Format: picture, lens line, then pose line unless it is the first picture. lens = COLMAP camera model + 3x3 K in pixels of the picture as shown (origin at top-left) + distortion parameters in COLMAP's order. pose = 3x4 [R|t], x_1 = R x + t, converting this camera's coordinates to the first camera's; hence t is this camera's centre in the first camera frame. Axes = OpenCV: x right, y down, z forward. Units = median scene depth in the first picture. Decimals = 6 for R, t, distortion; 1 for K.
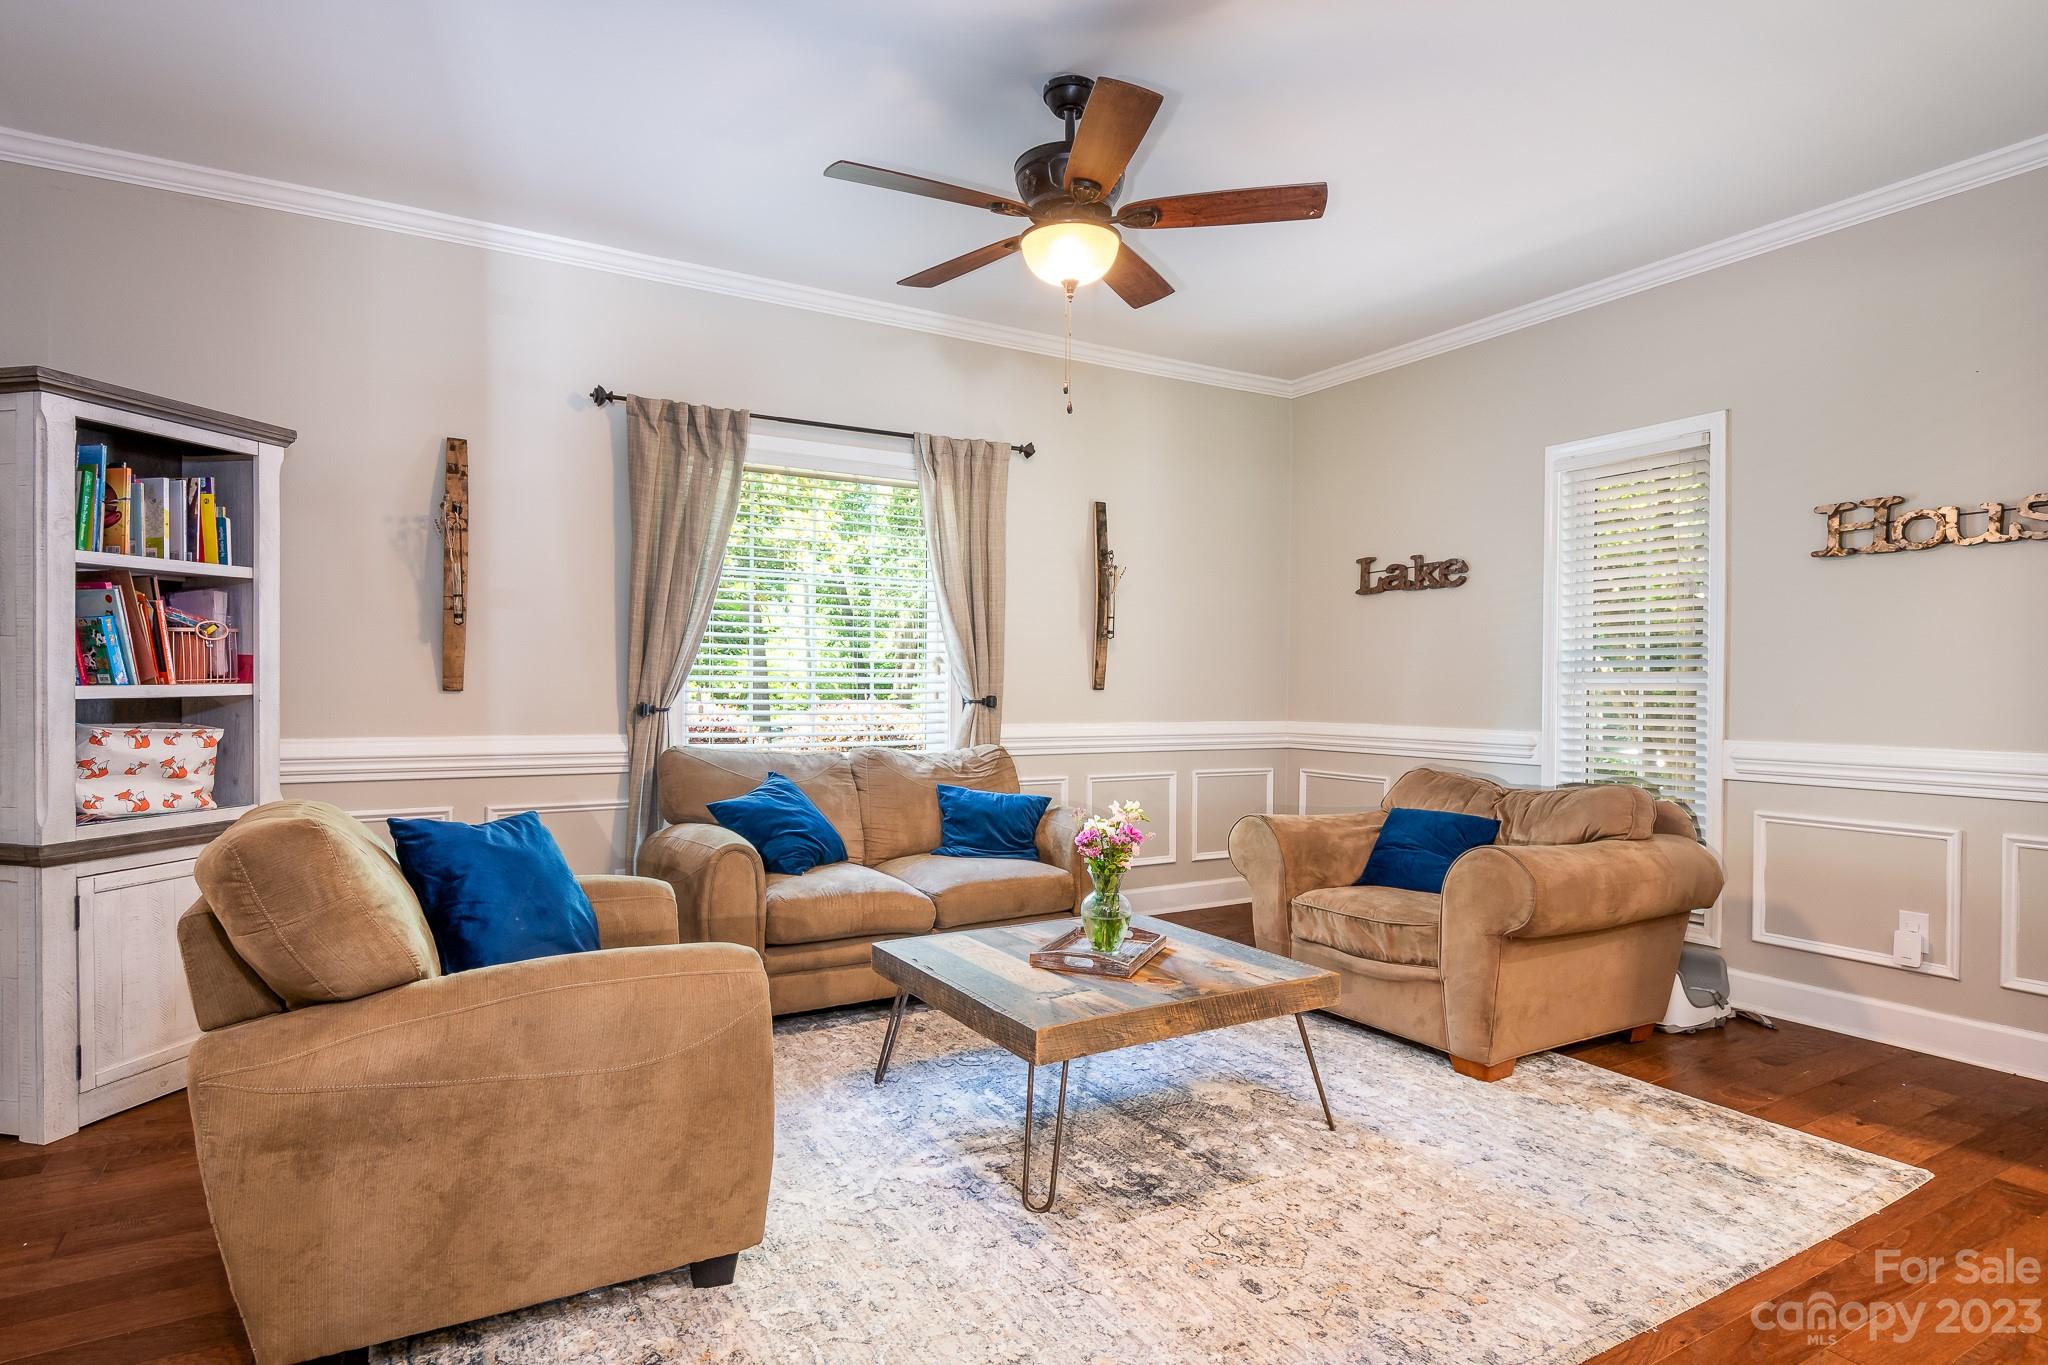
lens RADIAL K [[1106.6, 0, 1030.6], [0, 1106.6, 683.5], [0, 0, 1]] dist [0.016110, -0.013847]
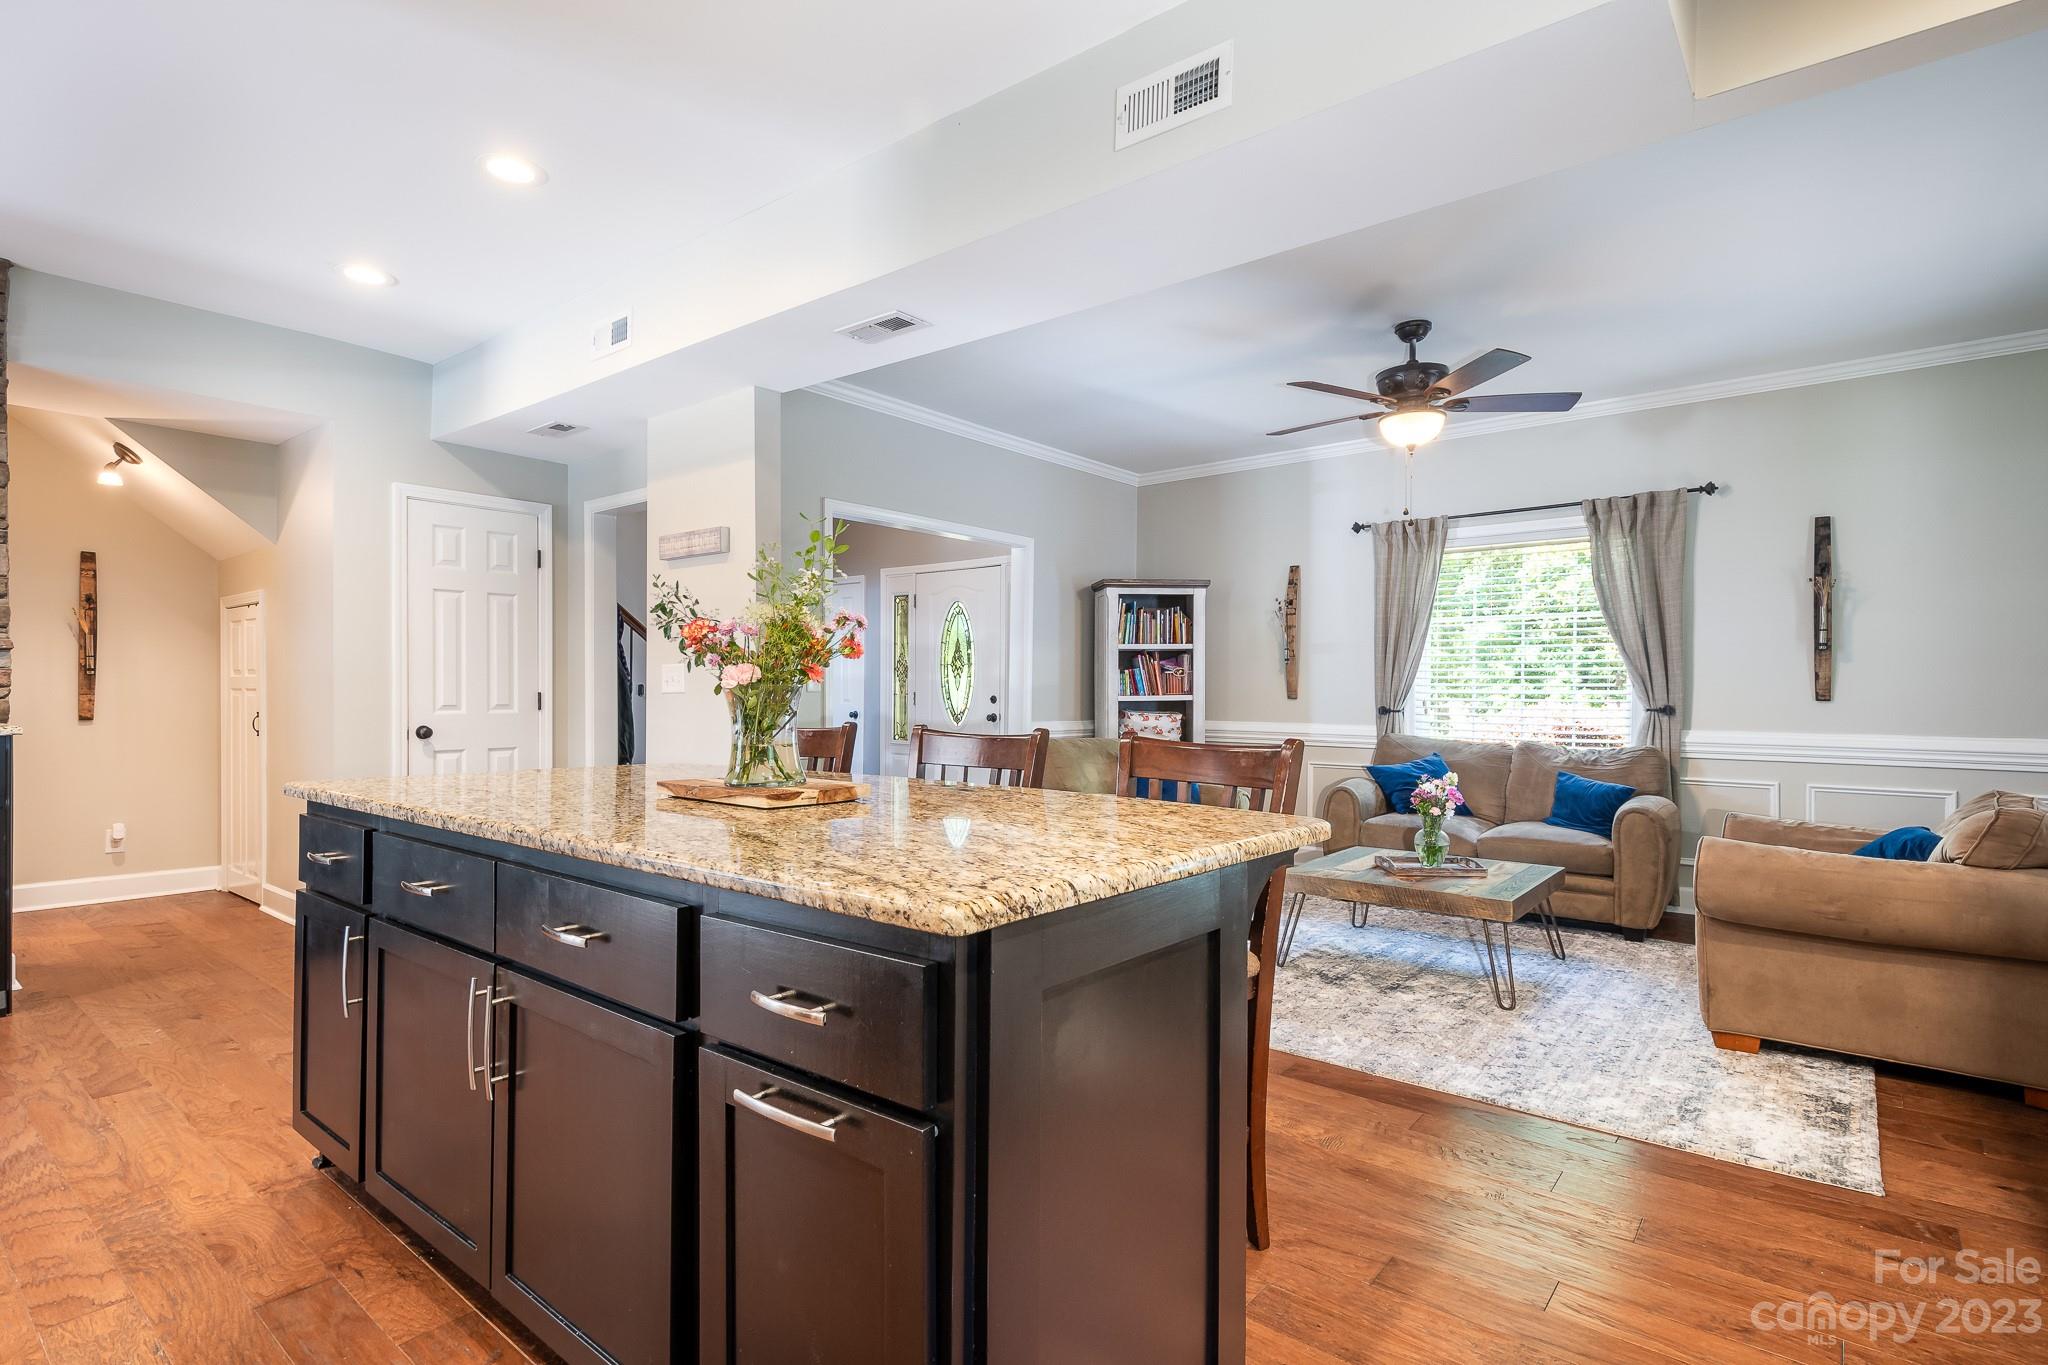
lens RADIAL K [[998.0, 0, 1016.1], [0, 998.0, 696.8], [0, 0, 1]] dist [-0.002145, -0.000613]
pose [[0.326011, 0.000056, -0.945366, 0.931714], [0.000526, 1.000000, 0.000240, 0.002125], [0.945366, -0.000575, 0.326011, -0.003733]]
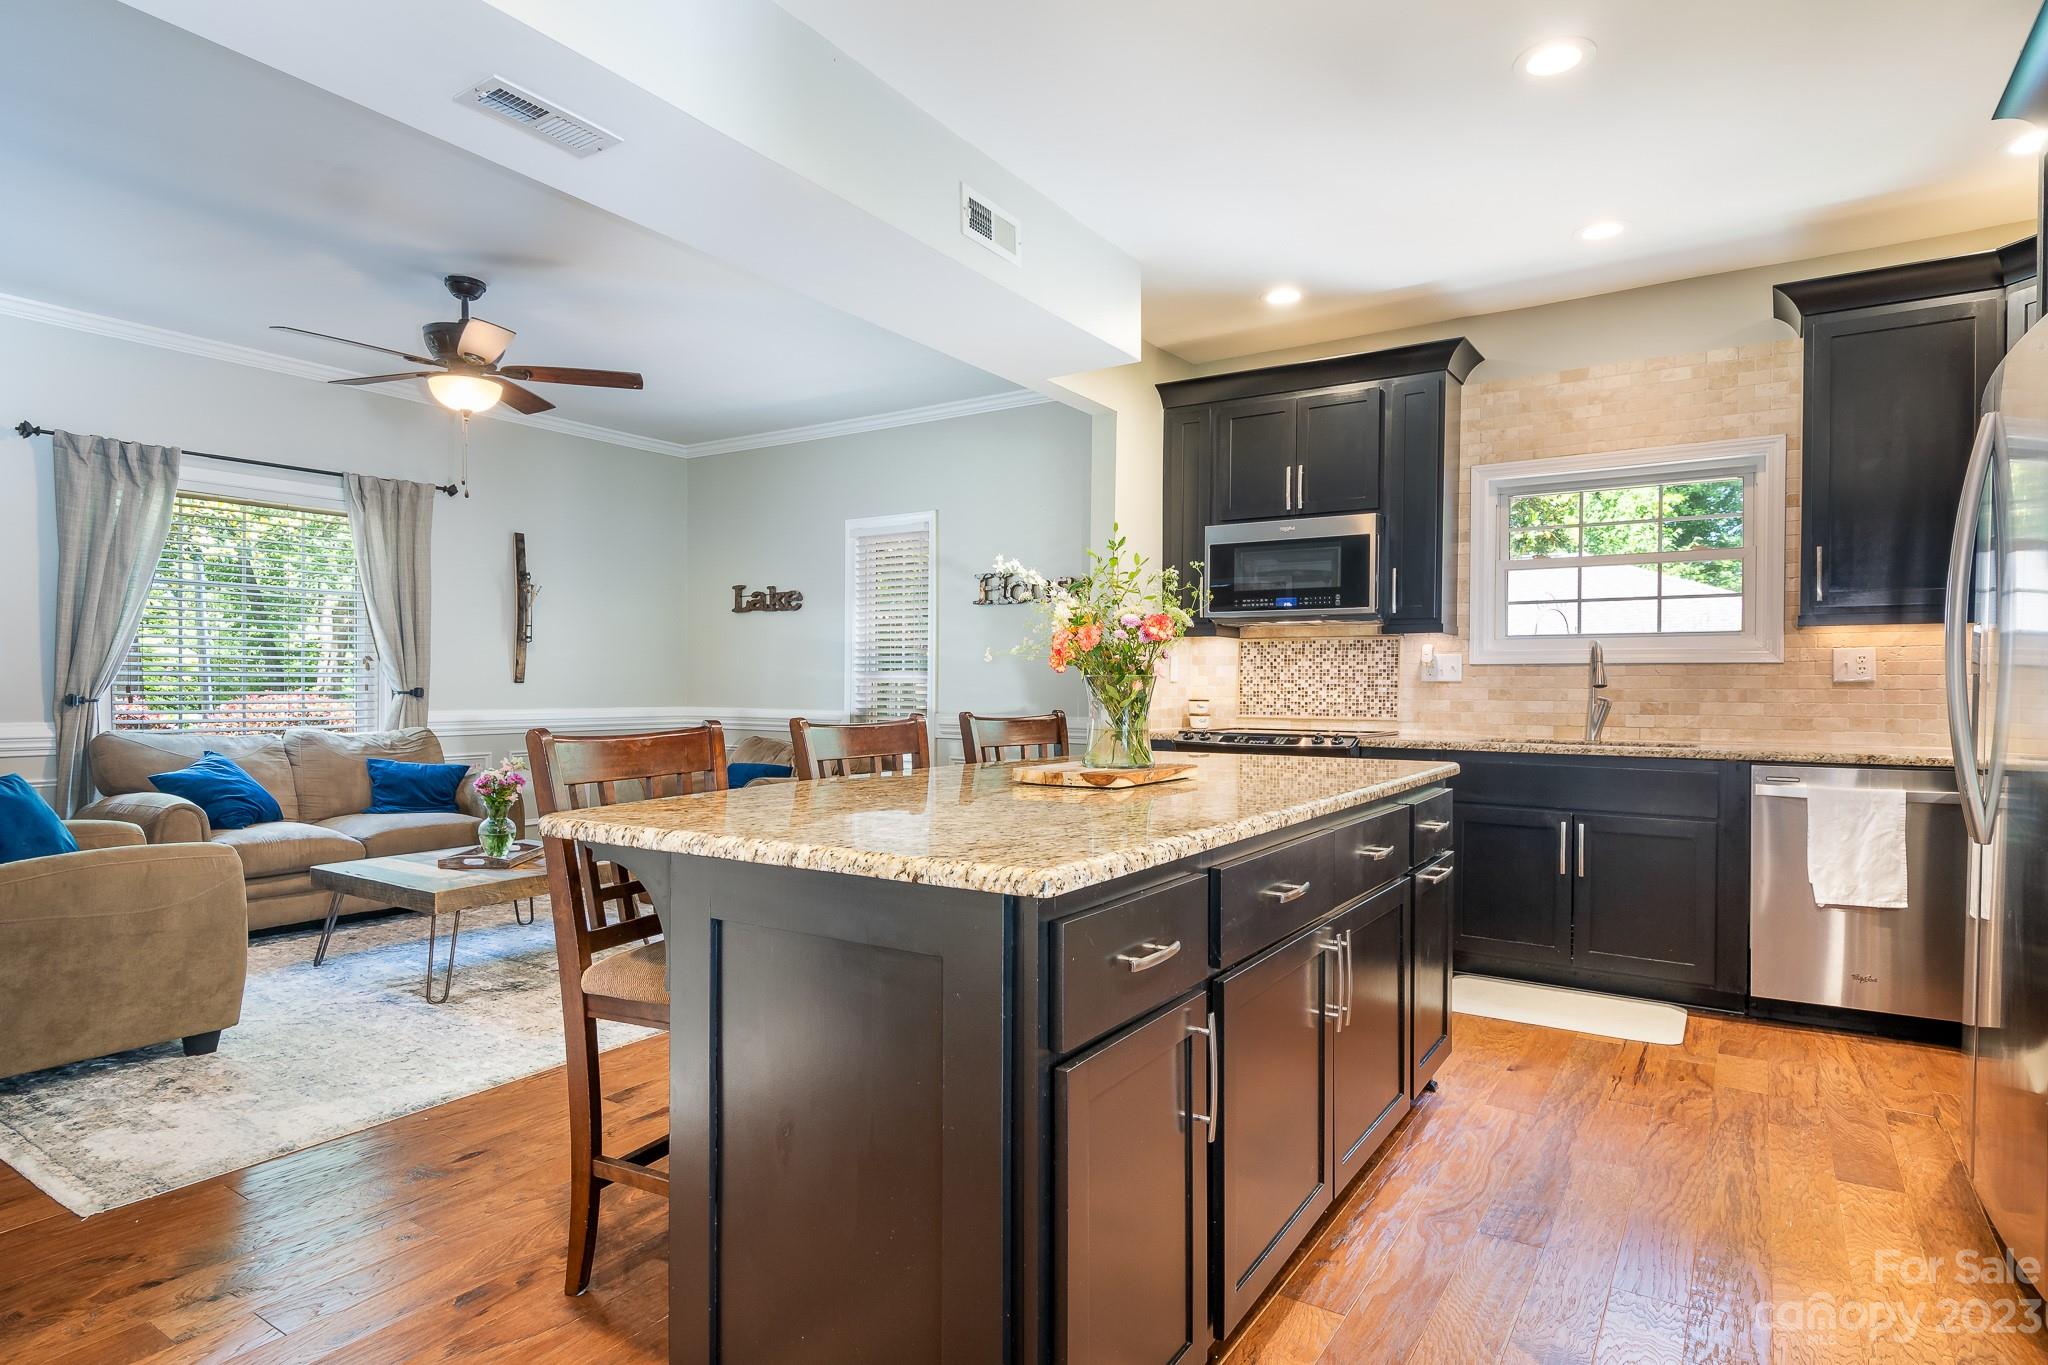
lens RADIAL K [[1106.6, 0, 1040.1], [0, 1106.6, 692.9], [0, 0, 1]] dist [0.016110, -0.013847]
pose [[0.898340, -0.004228, 0.439280, 0.053836], [-0.002542, 0.999887, 0.014821, -0.004333], [-0.439293, -0.014431, 0.898228, -0.524478]]
